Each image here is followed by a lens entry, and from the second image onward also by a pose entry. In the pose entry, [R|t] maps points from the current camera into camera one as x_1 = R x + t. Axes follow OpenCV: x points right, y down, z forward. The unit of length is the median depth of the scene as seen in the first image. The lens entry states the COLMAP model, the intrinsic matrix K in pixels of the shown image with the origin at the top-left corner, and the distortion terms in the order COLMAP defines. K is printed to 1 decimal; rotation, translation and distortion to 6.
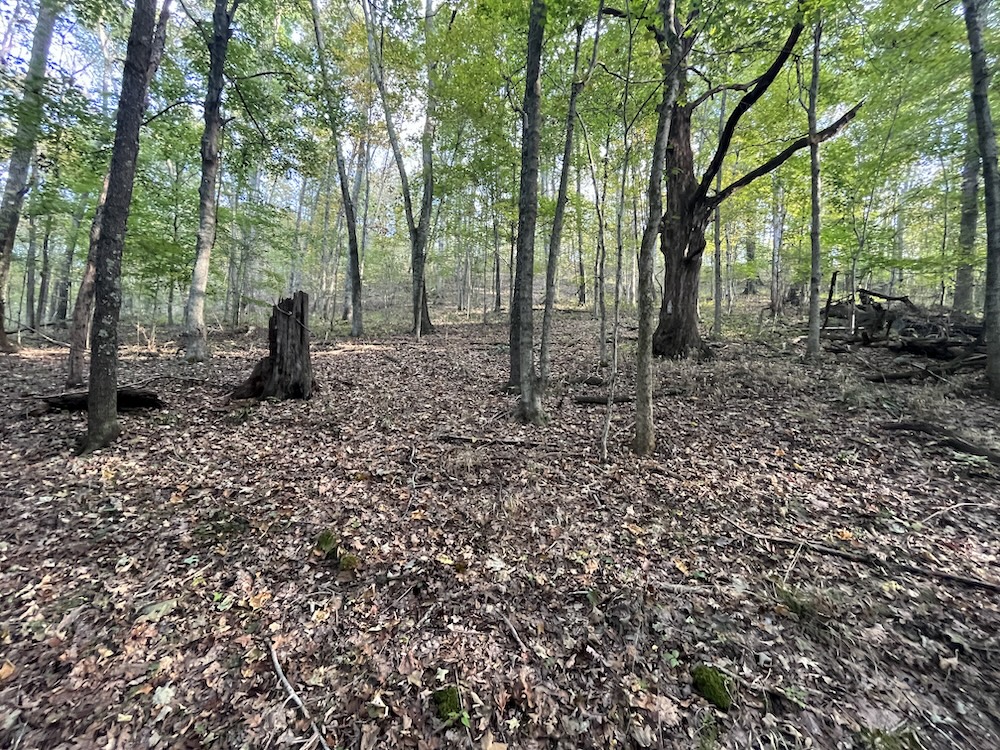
lens RADIAL K [[408.5, 0, 499.7], [0, 408.5, 375.2], [0, 0, 1]] dist [-0.003091, -0.000010]
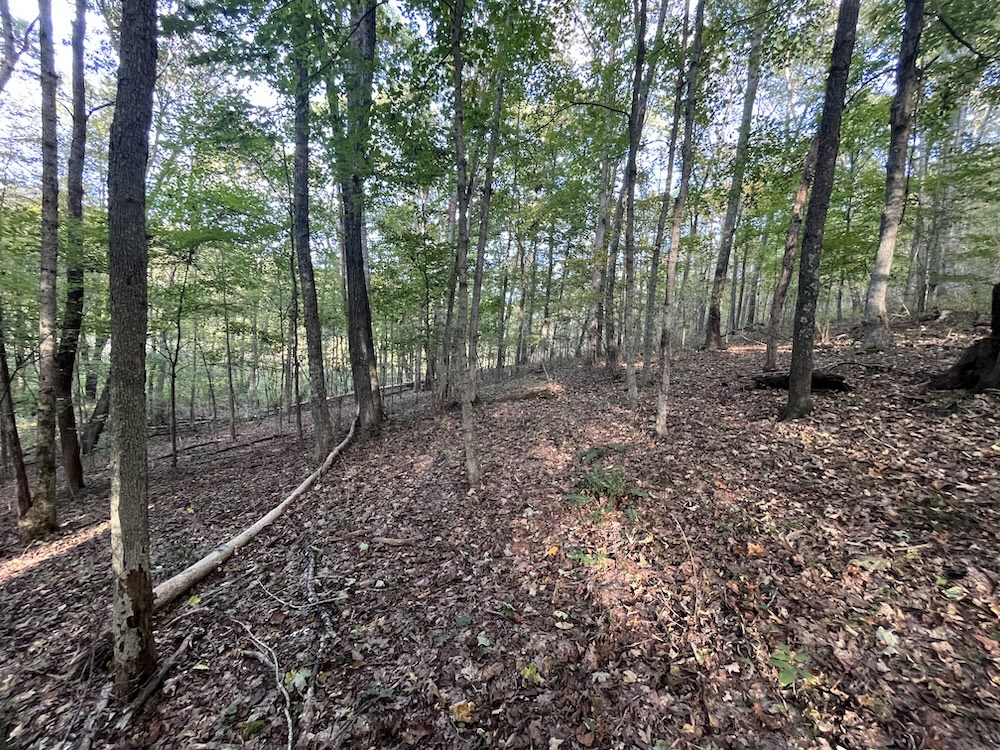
lens RADIAL K [[408.5, 0, 501.1], [0, 408.5, 376.9], [0, 0, 1]] dist [-0.003091, -0.000010]
pose [[0.204255, 0.038684, -0.978153, -0.017765], [-0.027005, 0.999061, 0.033872, 0.055589], [0.978545, 0.019496, 0.205108, -0.092856]]
